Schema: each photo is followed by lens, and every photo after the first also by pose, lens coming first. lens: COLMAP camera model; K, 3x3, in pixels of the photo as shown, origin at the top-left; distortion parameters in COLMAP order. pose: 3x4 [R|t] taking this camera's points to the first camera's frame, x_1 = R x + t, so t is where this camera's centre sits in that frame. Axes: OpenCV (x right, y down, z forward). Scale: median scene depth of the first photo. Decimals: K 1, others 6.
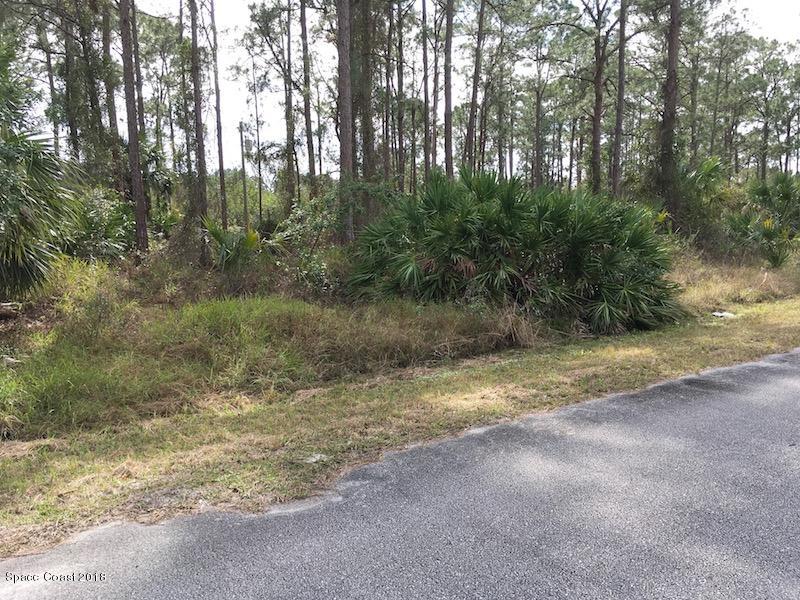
lens RADIAL K [[684.3, 0, 403.9], [0, 684.3, 303.6], [0, 0, 1]] dist [0.058807, -0.057754]
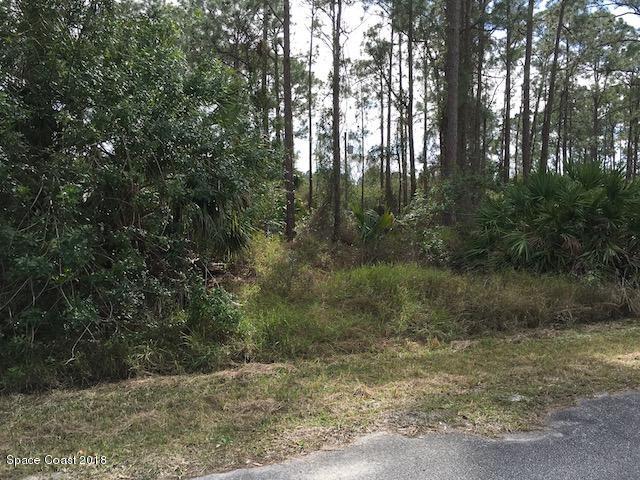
lens RADIAL K [[547.4, 0, 322.1], [0, 547.4, 241.8], [0, 0, 1]] dist [0.058807, -0.057754]
pose [[0.968916, 0.022147, -0.246395, -0.119704], [-0.036923, 0.997775, -0.055510, 0.011535], [0.244617, 0.062882, 0.967579, -0.011948]]
